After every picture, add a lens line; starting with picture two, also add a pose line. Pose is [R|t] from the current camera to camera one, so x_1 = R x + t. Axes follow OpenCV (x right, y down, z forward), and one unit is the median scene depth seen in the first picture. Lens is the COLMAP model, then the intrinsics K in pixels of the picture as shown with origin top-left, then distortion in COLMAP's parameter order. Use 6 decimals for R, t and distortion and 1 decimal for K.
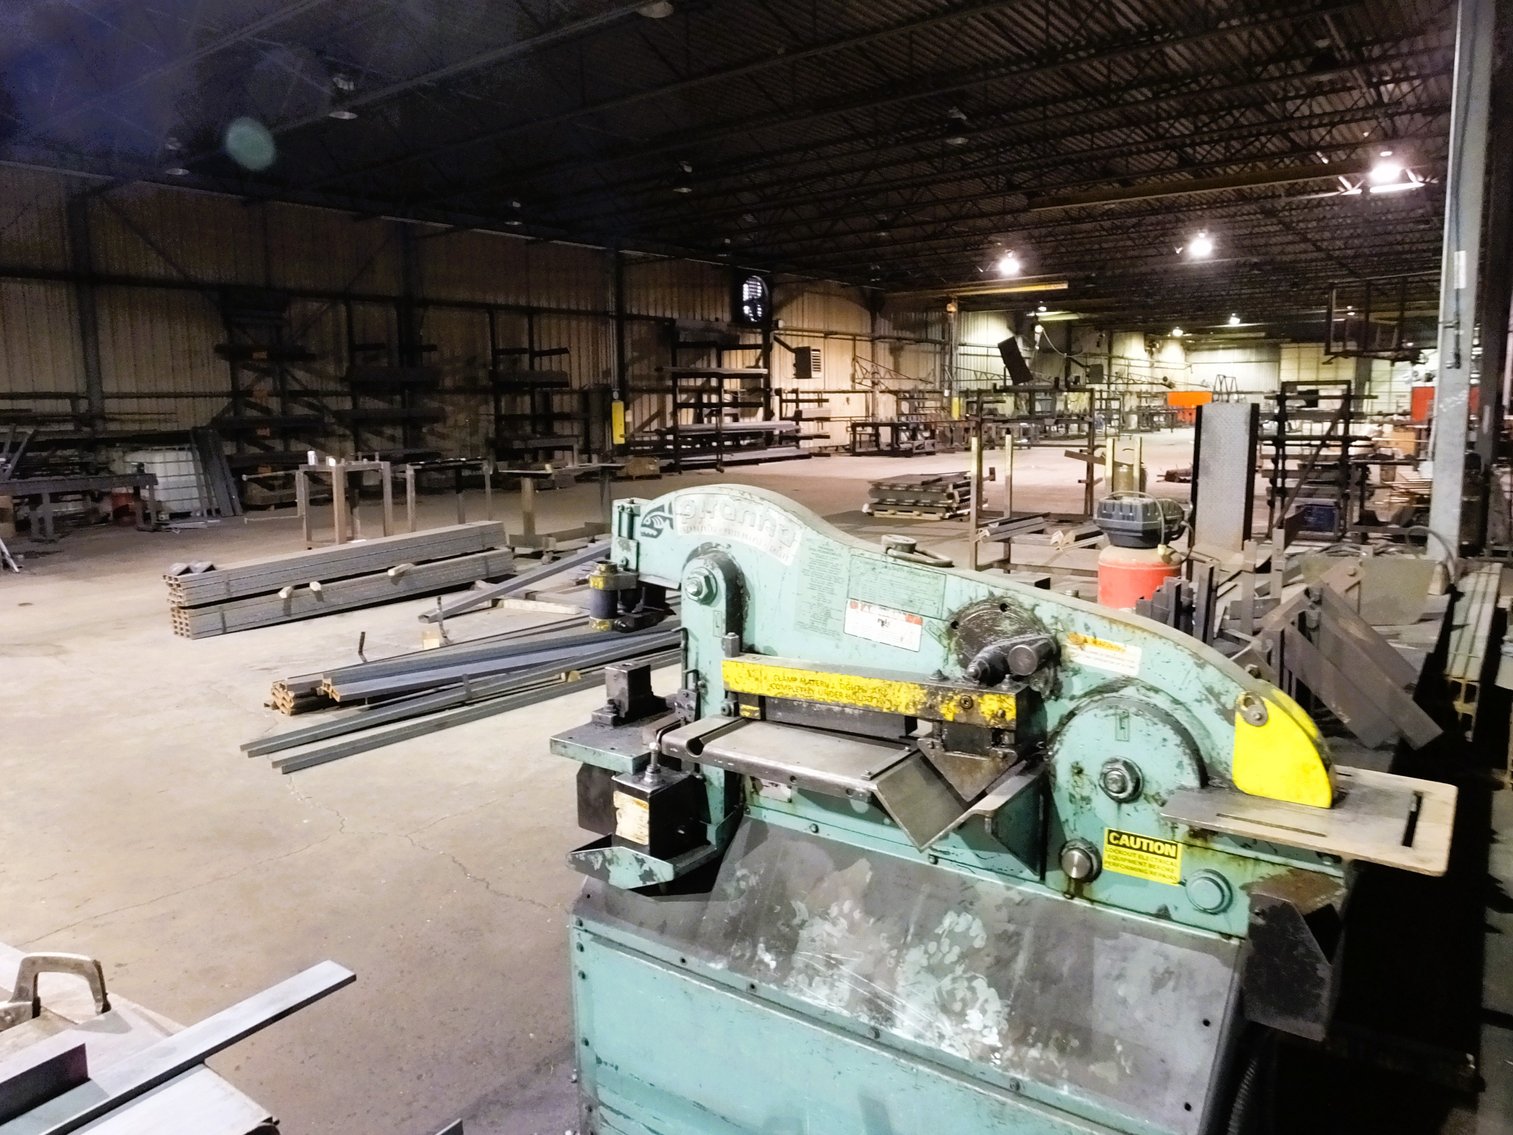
lens RADIAL K [[1064.4, 0, 761.6], [0, 1064.4, 565.4], [0, 0, 1]] dist [-0.049676, 0.004280]
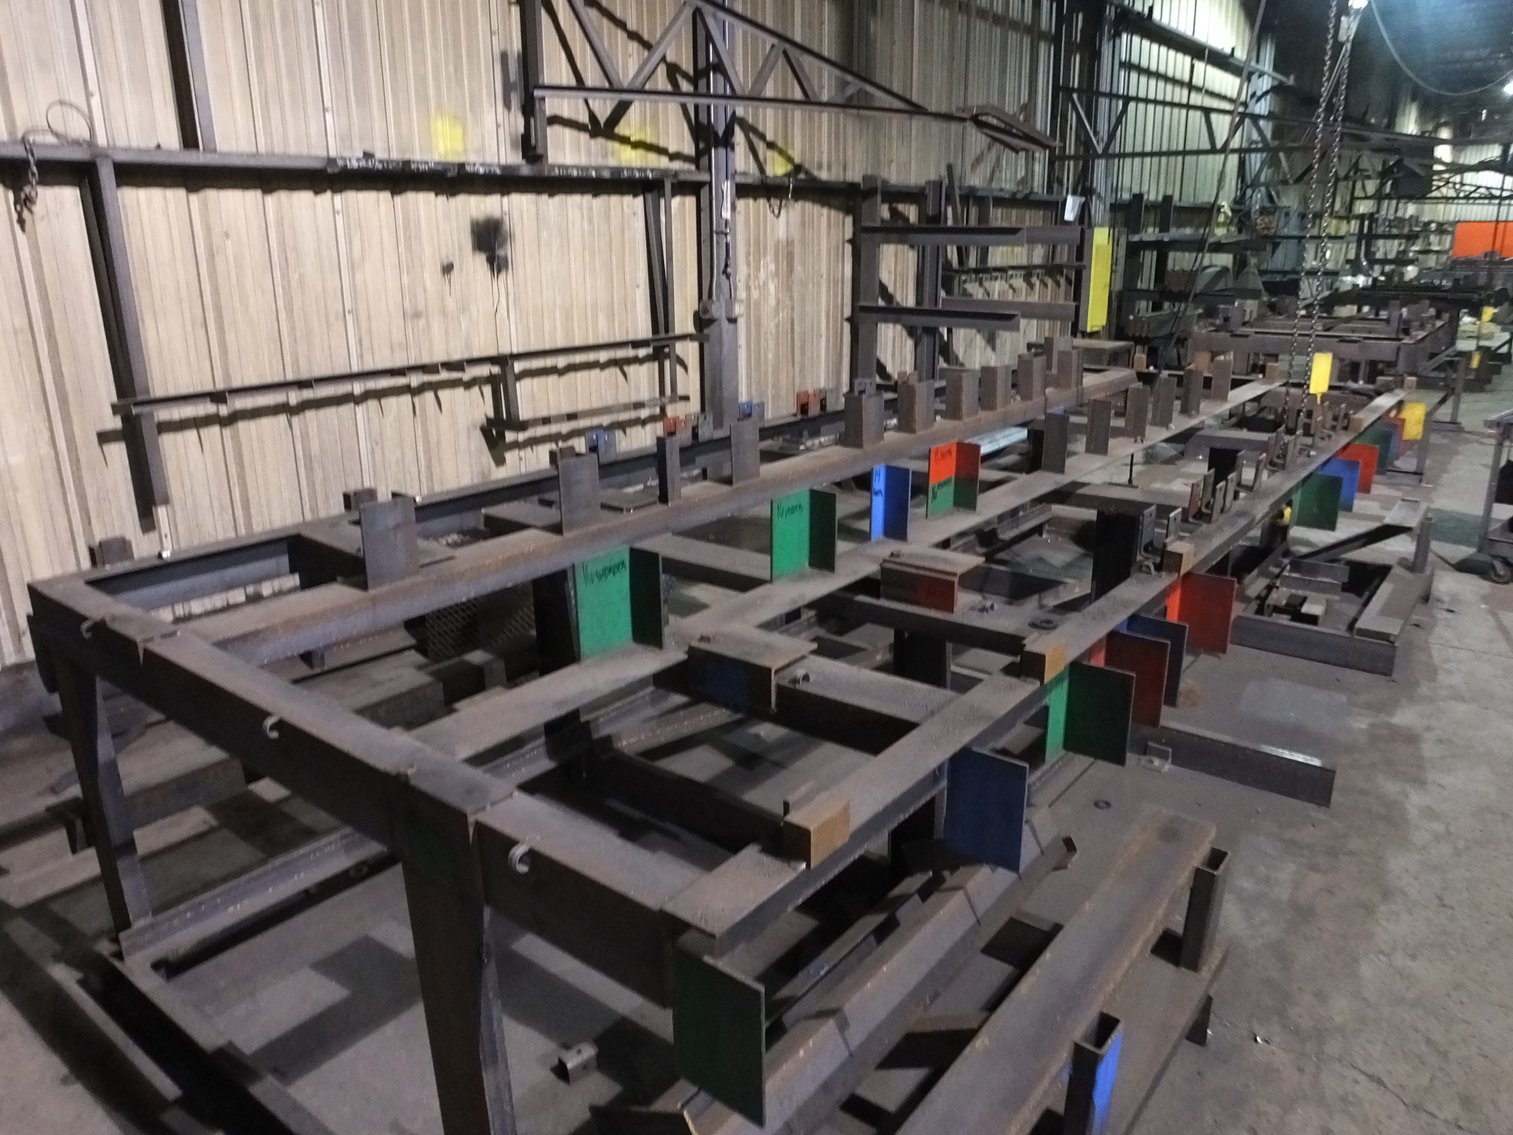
lens RADIAL K [[1064.4, 0, 754.3], [0, 1064.4, 567.1], [0, 0, 1]] dist [-0.049676, 0.004280]
pose [[0.999925, 0.005990, -0.010693, 0.116165], [-0.004291, 0.988311, 0.152393, -0.131255], [0.011480, -0.152335, 0.988262, 0.835644]]
